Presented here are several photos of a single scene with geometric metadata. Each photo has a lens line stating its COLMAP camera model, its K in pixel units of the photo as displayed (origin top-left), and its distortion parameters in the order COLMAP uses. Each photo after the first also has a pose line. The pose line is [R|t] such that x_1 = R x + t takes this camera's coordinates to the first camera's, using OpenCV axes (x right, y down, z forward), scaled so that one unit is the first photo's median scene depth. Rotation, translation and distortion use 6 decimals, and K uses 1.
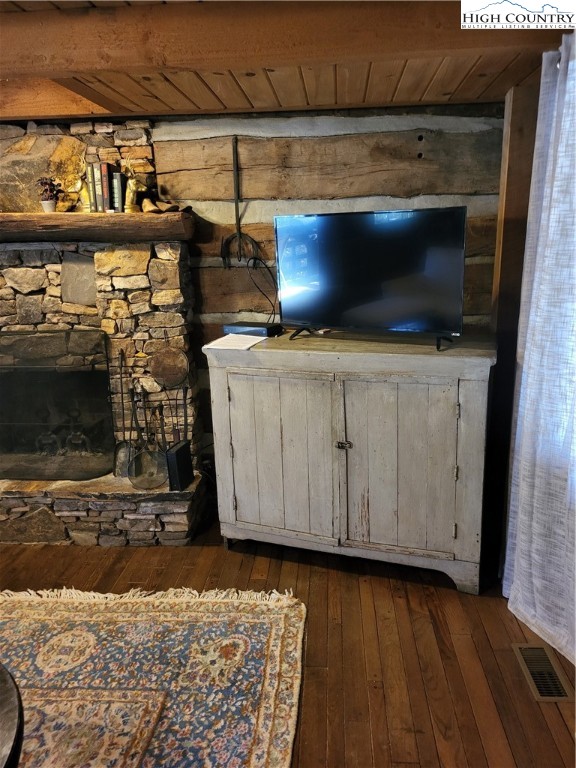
lens RADIAL K [[588.6, 0, 289.8], [0, 588.6, 390.4], [0, 0, 1]] dist [0.052020, -0.049755]
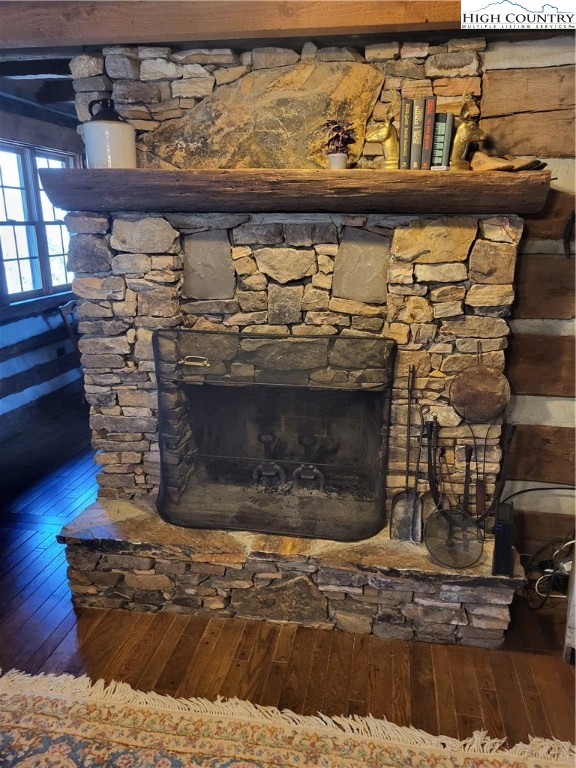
lens RADIAL K [[588.3, 0, 288.4], [0, 588.3, 399.0], [0, 0, 1]] dist [0.052053, -0.044178]
pose [[0.994537, 0.056490, -0.087780, -0.374532], [-0.053787, 0.998012, 0.032860, -0.044923], [0.089462, -0.027959, 0.995598, 0.272346]]
